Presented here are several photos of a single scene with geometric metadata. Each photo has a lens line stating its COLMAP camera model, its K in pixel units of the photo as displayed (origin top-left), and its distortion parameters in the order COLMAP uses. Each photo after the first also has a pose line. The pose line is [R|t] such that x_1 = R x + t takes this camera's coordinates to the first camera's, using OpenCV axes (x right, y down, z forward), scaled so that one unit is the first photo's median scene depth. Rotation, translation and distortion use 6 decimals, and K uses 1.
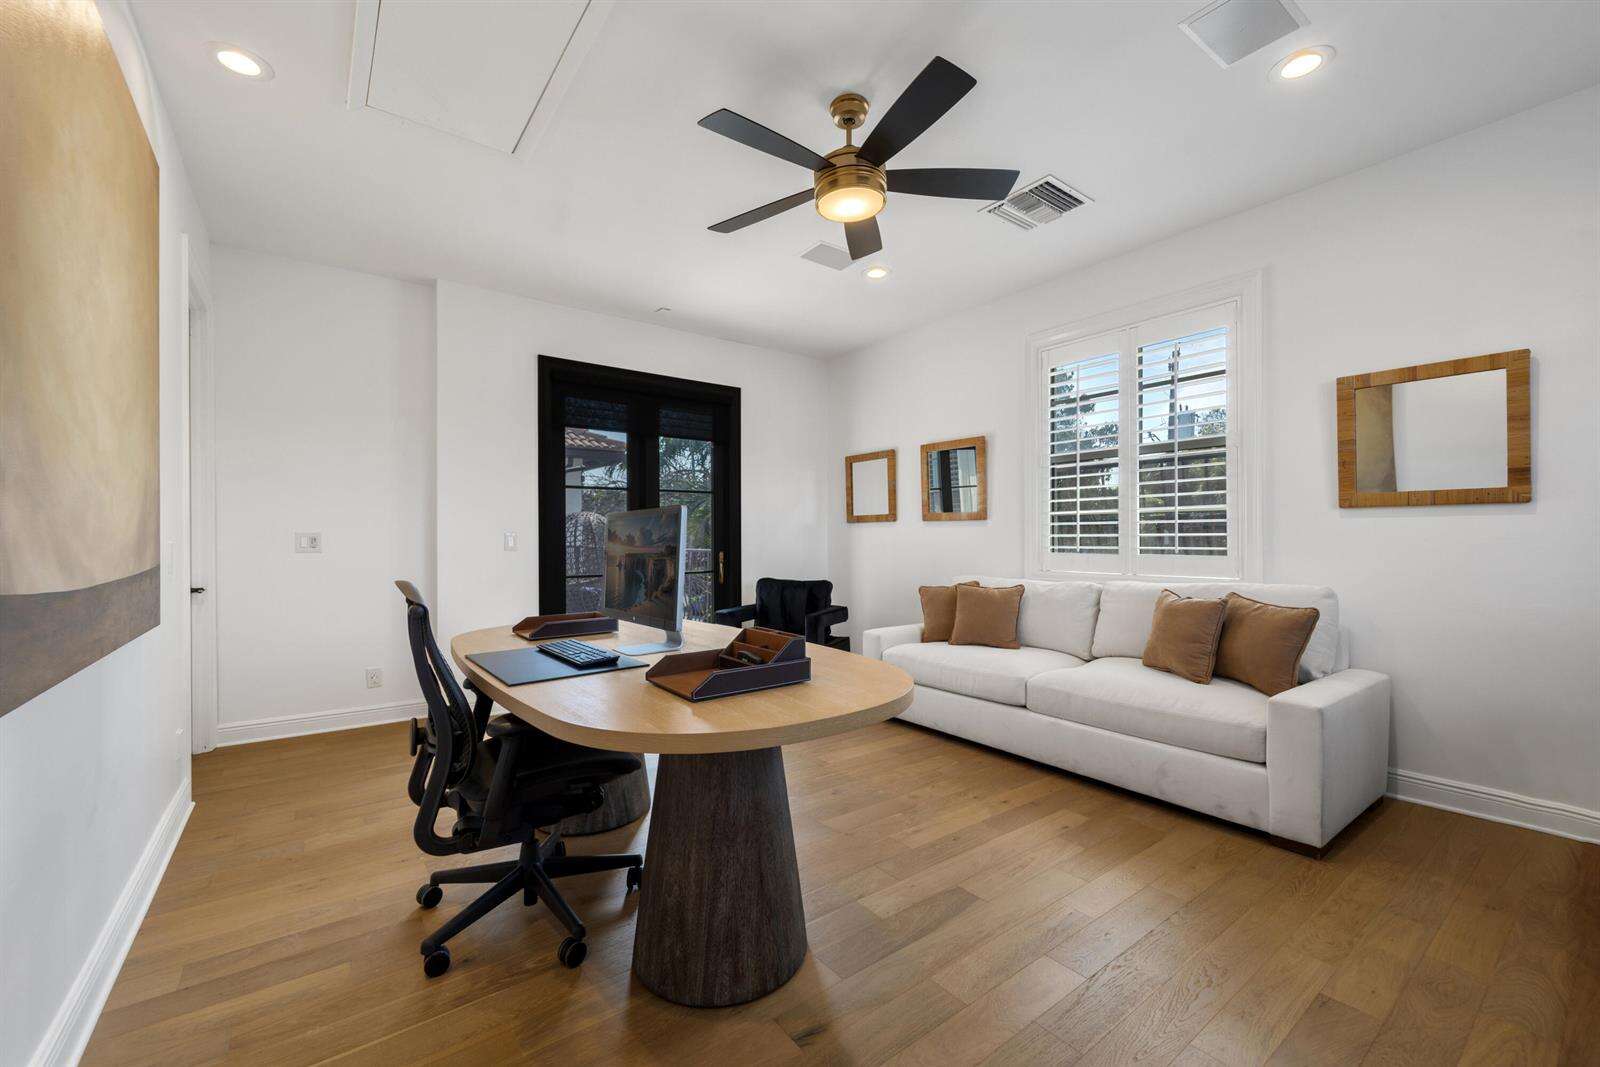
lens RADIAL K [[655.6, 0, 792.6], [0, 655.6, 559.2], [0, 0, 1]] dist [0.038189, -0.023181]
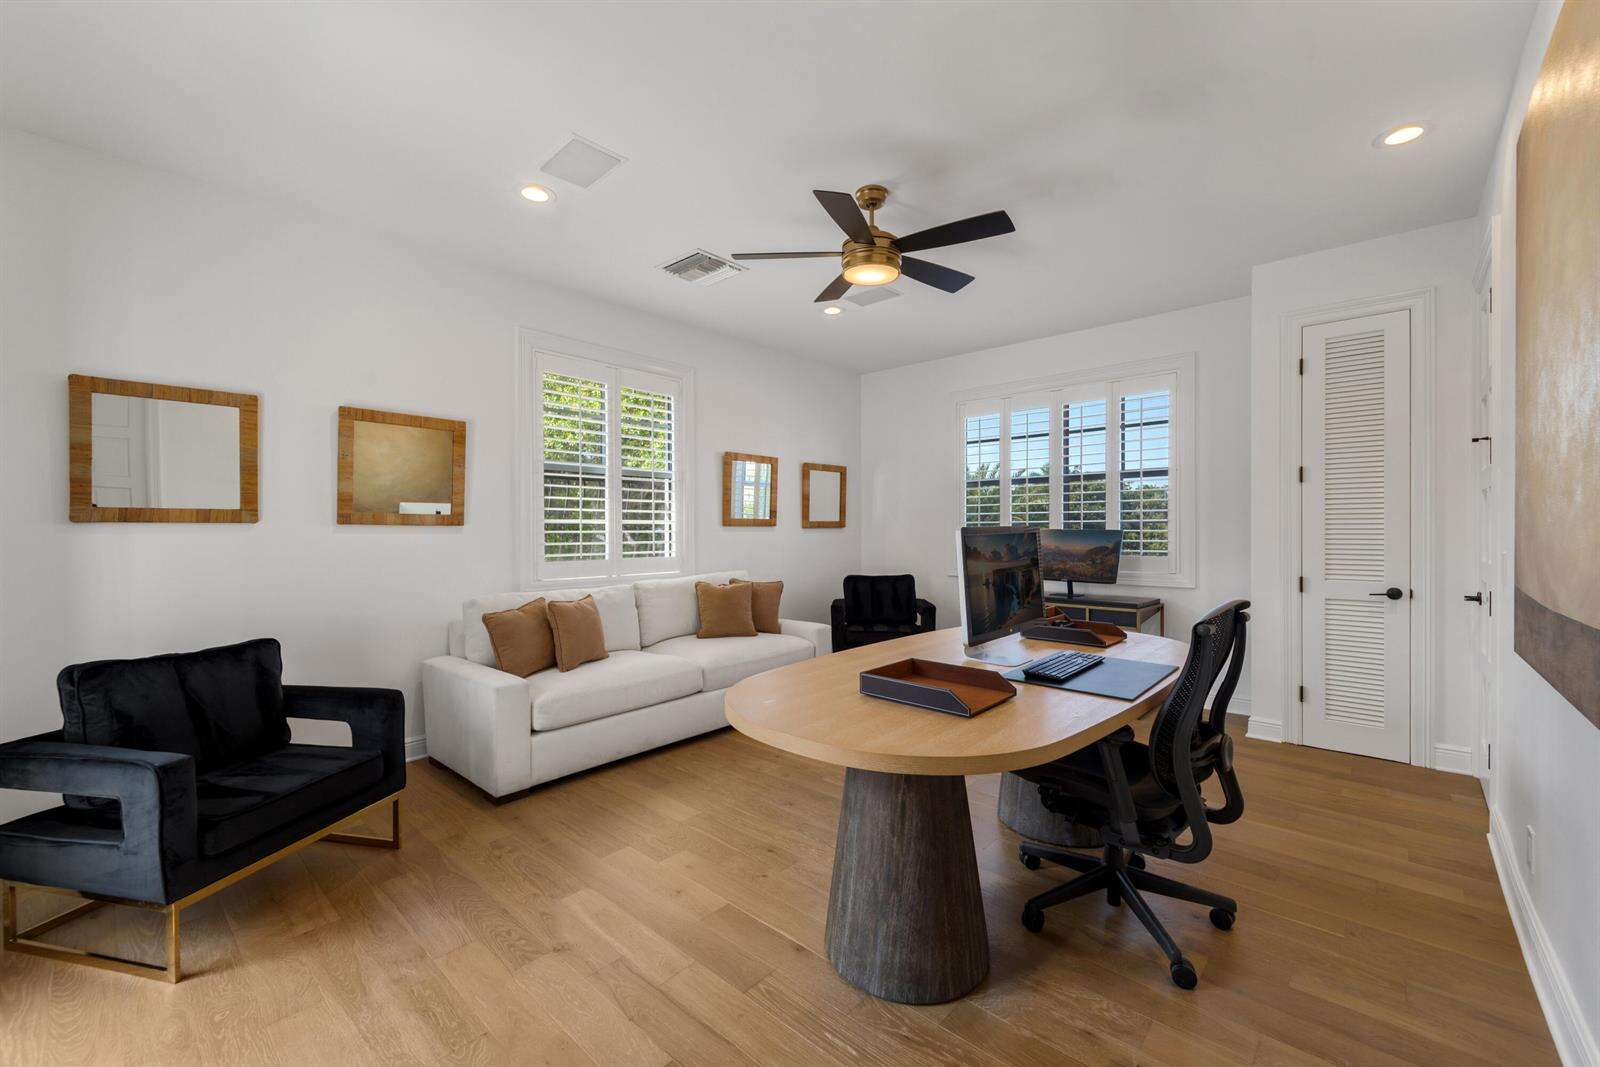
lens RADIAL K [[633.3, 0, 800.0], [0, 633.3, 533.5], [0, 0, 1]] dist [0.026634, -0.009517]
pose [[-0.188567, 0.016589, 0.981920, -0.623213], [0.048736, 0.998783, -0.007515, -0.026730], [-0.980850, 0.046438, -0.189146, 0.832564]]
